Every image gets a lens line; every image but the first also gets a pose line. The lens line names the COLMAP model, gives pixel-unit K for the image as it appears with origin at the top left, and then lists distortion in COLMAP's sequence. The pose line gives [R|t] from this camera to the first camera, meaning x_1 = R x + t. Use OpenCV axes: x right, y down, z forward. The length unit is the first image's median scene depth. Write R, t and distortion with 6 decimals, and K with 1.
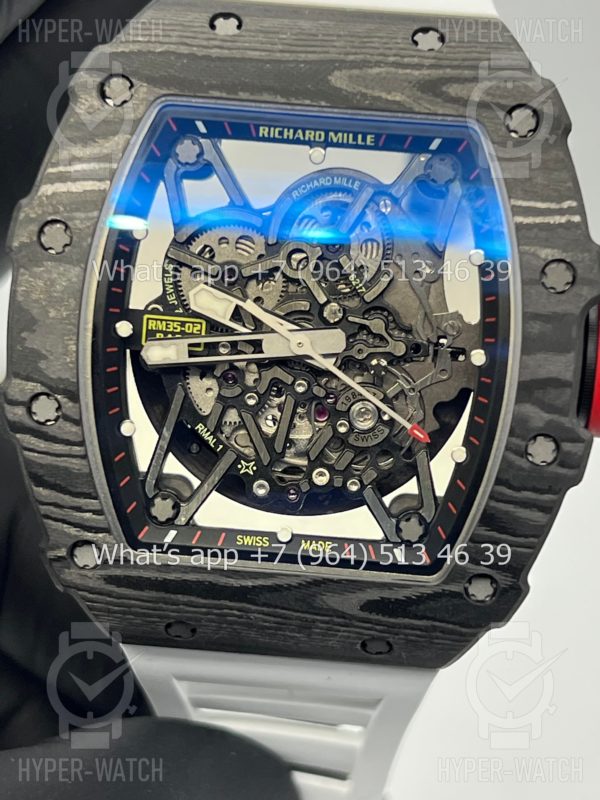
lens RADIAL K [[1851.6, 0, 294.7], [0, 1851.6, 381.9], [0, 0, 1]] dist [0.175331, 0.295087]
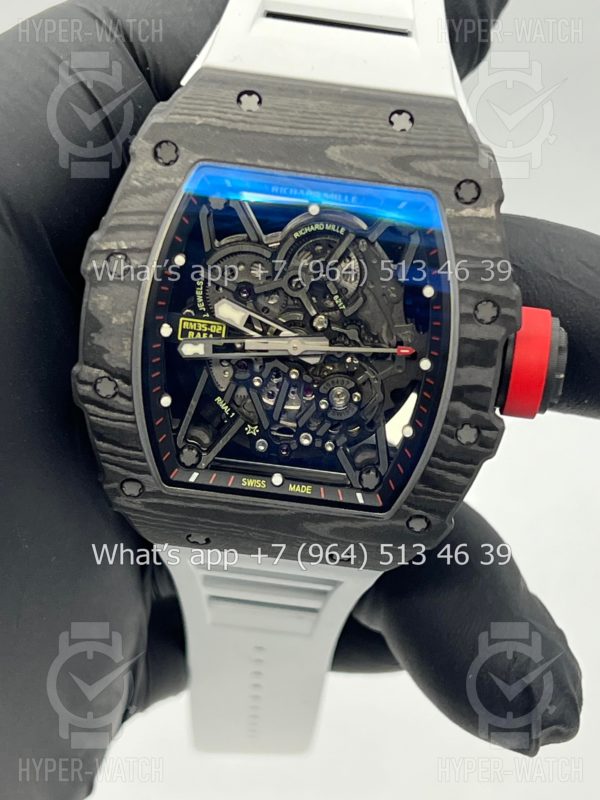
lens RADIAL K [[1851.6, 0, 294.7], [0, 1851.6, 381.9], [0, 0, 1]] dist [0.175331, 0.295087]
pose [[0.998909, 0.039887, 0.024306, -0.029190], [-0.043645, 0.982420, 0.181508, -0.239605], [-0.016639, -0.182371, 0.983089, -0.335642]]
